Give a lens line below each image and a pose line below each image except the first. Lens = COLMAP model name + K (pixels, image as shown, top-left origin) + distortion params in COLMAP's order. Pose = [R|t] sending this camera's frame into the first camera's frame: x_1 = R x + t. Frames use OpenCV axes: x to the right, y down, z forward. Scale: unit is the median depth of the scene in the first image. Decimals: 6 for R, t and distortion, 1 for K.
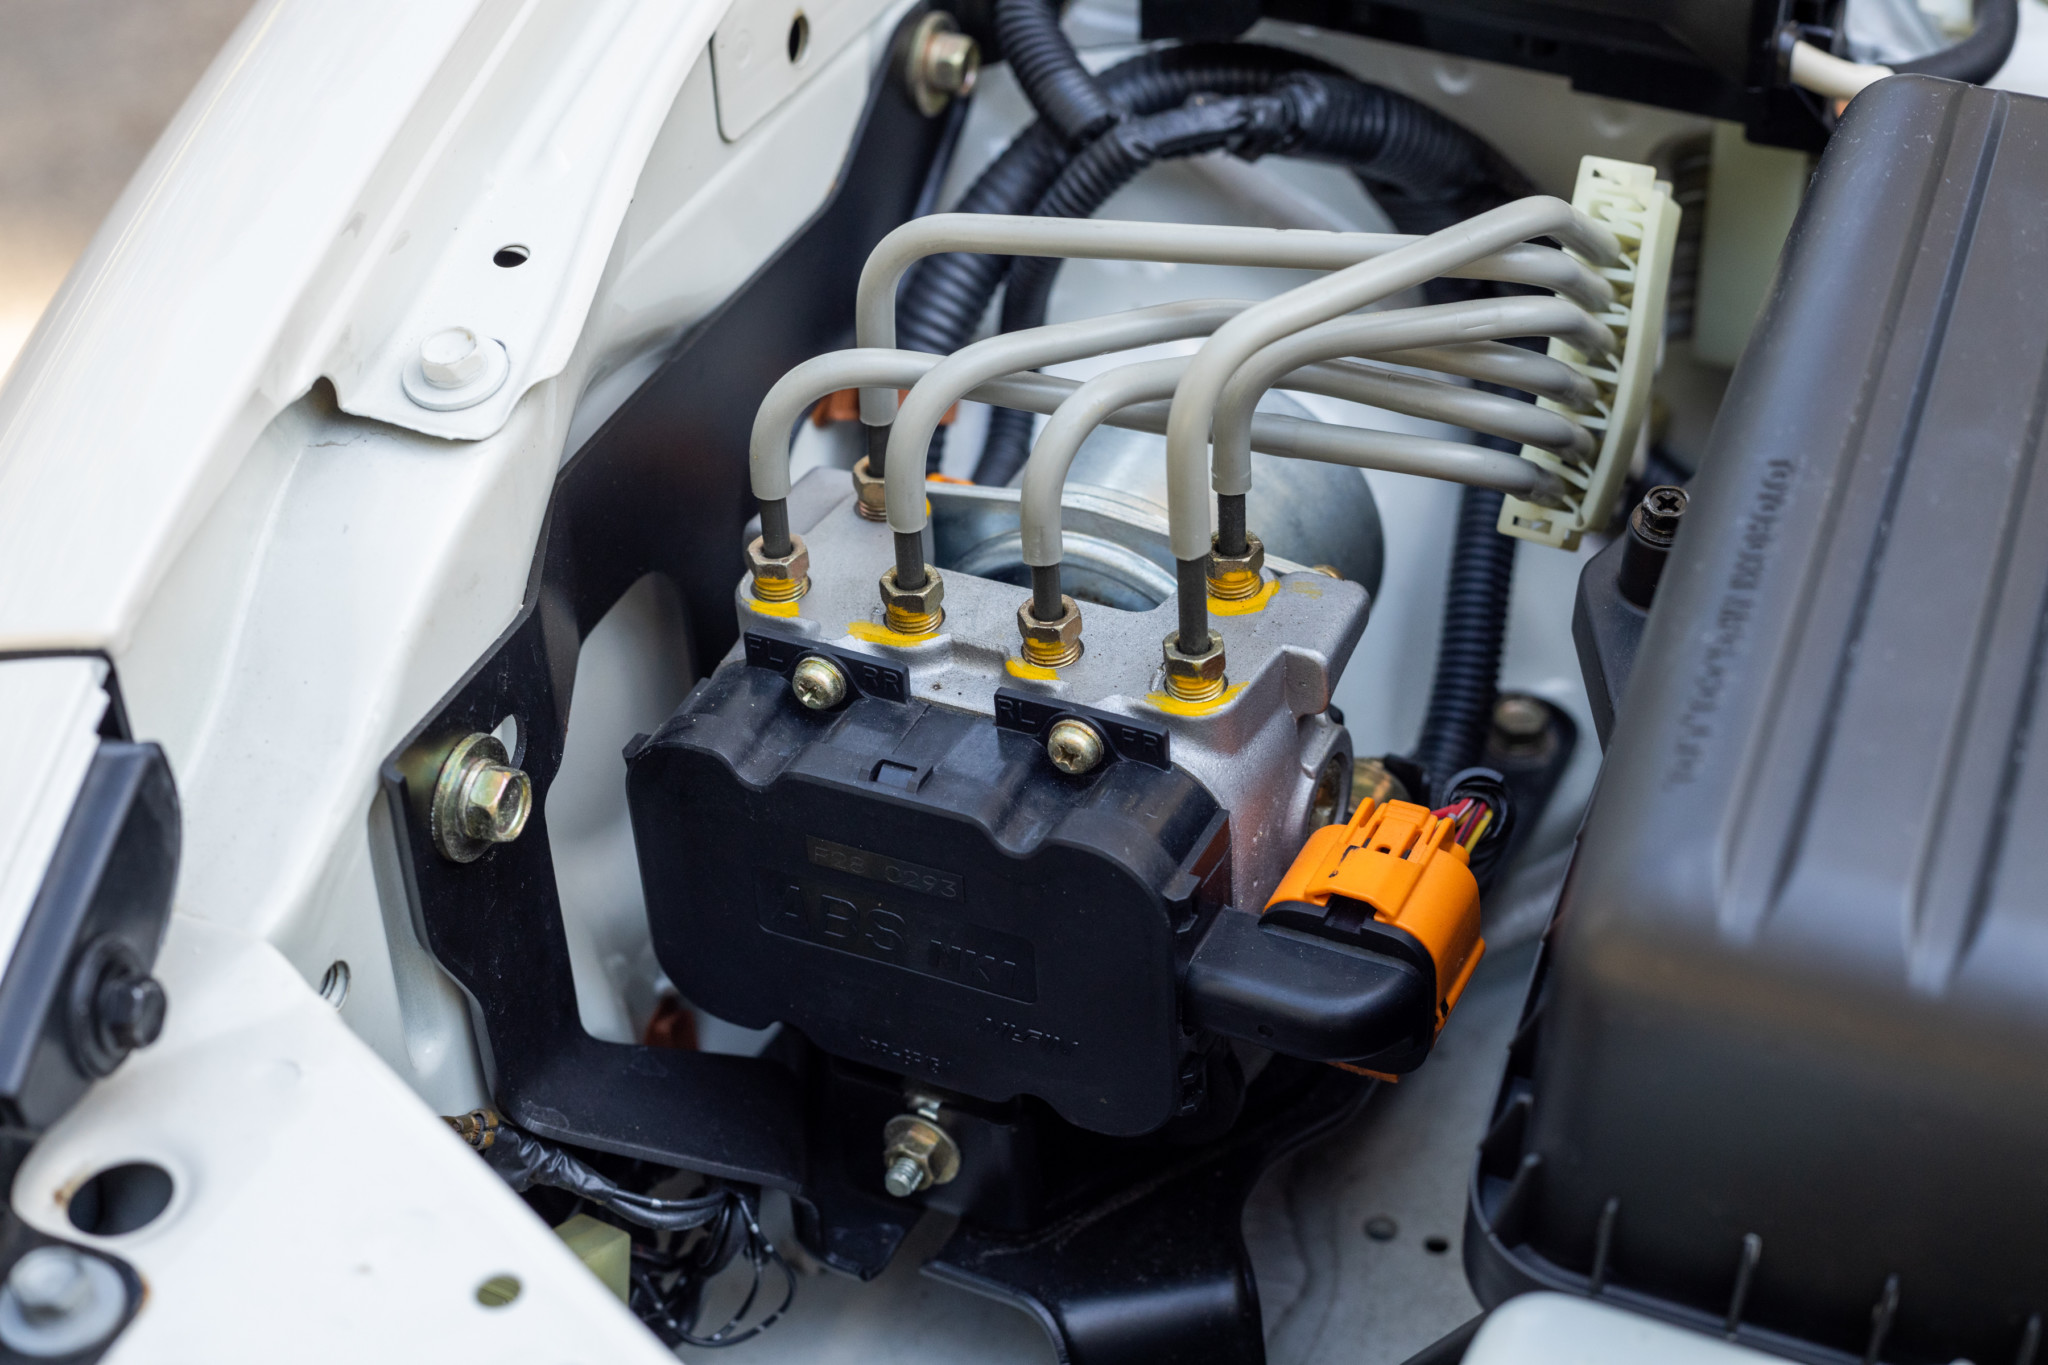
lens RADIAL K [[3076.0, 0, 1024.0], [0, 3076.0, 682.5], [0, 0, 1]] dist [-0.142384, -0.003937]
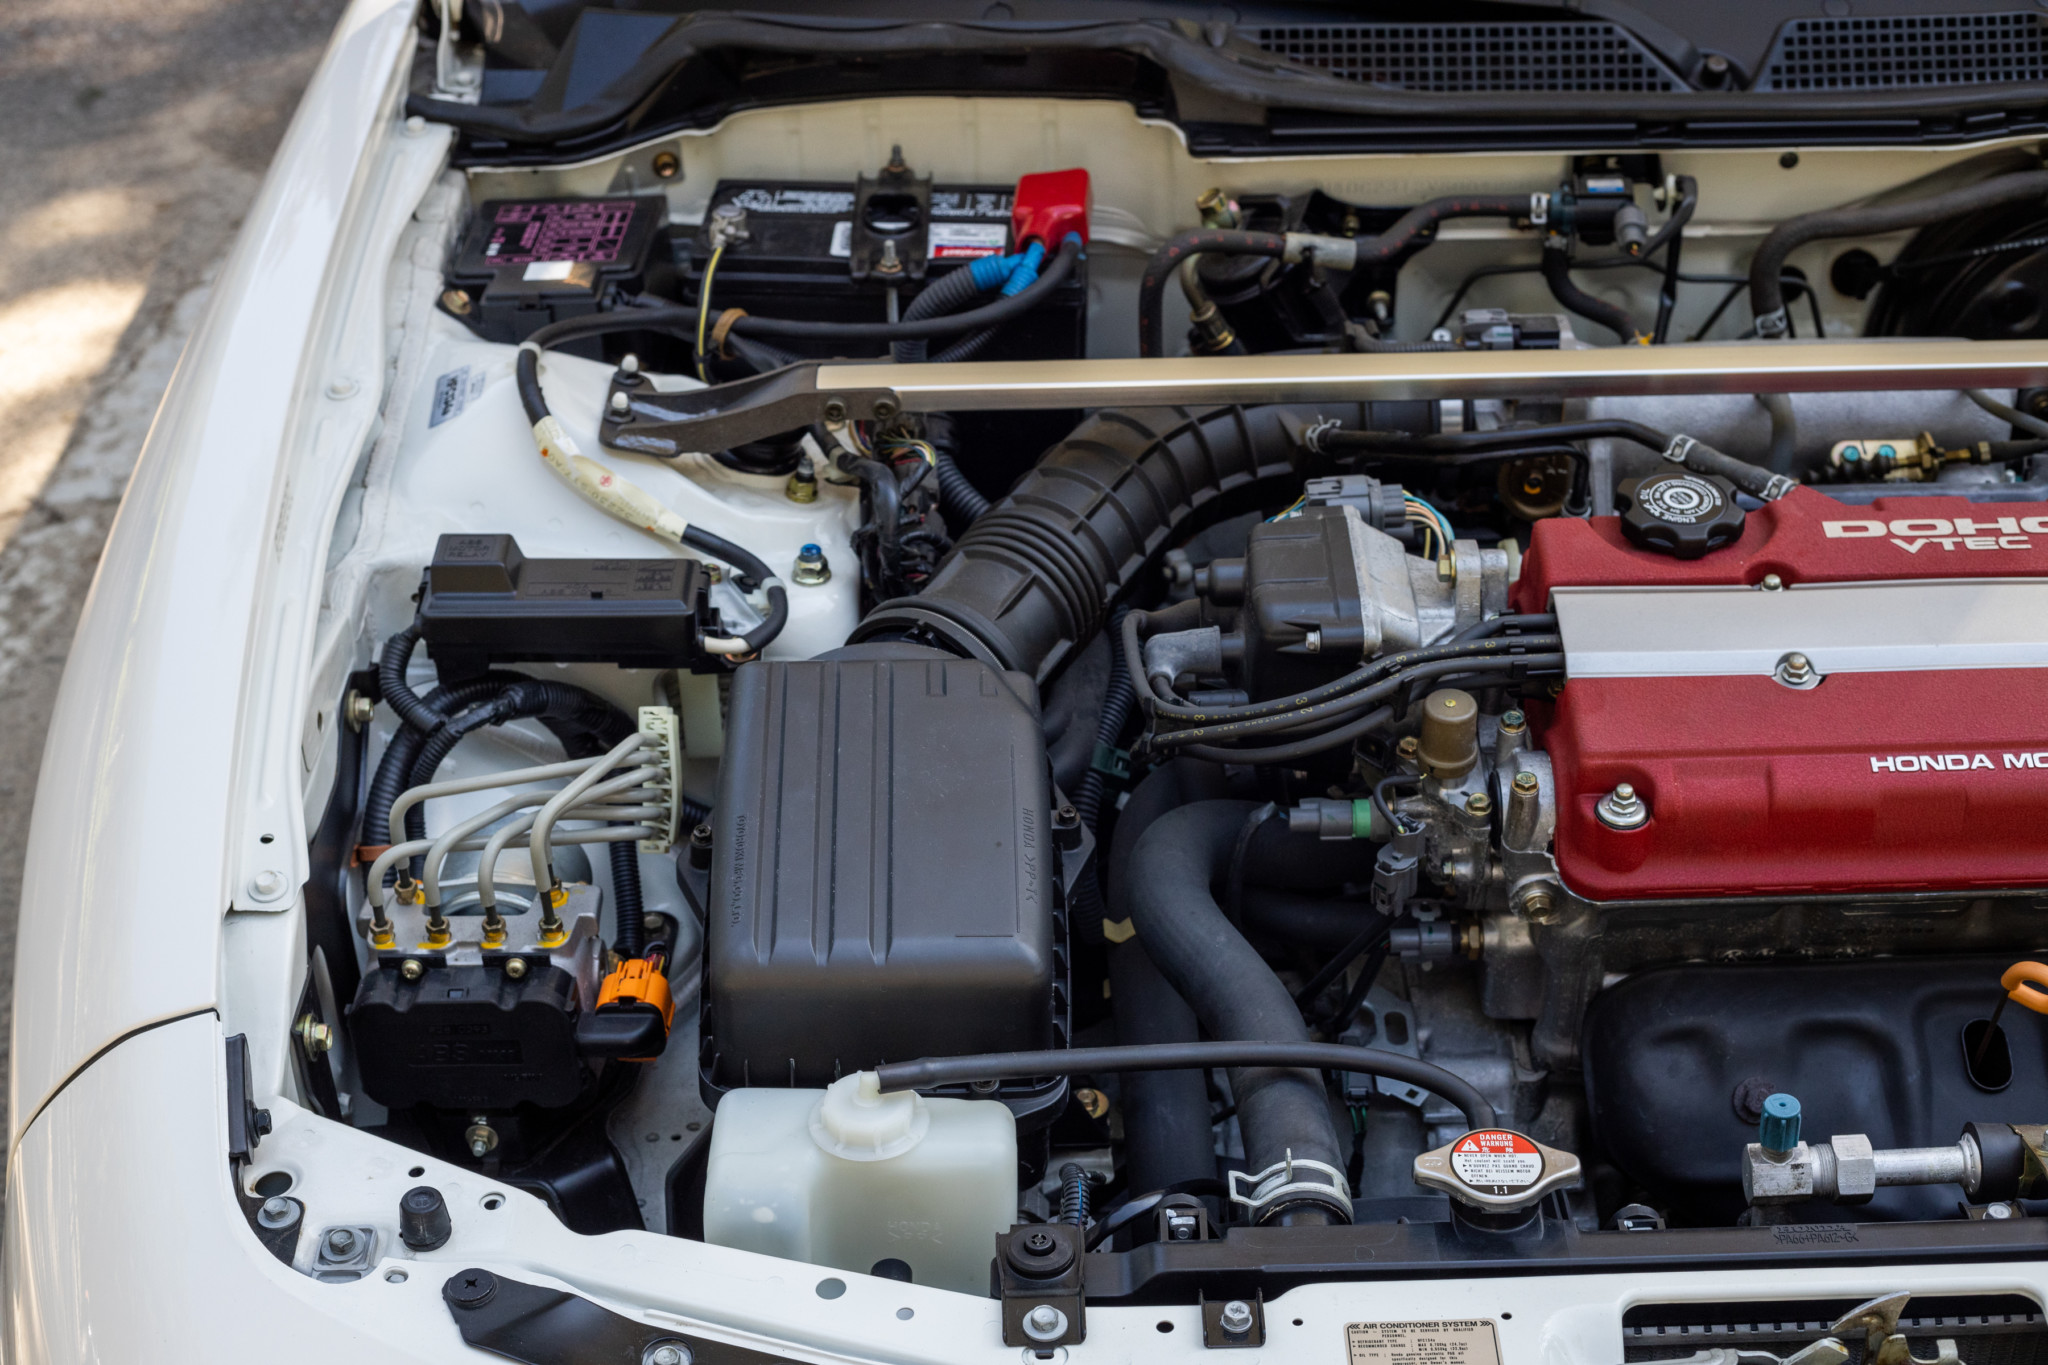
lens RADIAL K [[3005.9, 0, 1024.0], [0, 3005.9, 682.5], [0, 0, 1]] dist [-0.111863, -0.098545]
pose [[0.915715, -0.210707, 0.342153, -0.414583], [0.235772, 0.971252, -0.032880, -0.030642], [-0.325389, 0.110779, 0.939069, -1.625583]]
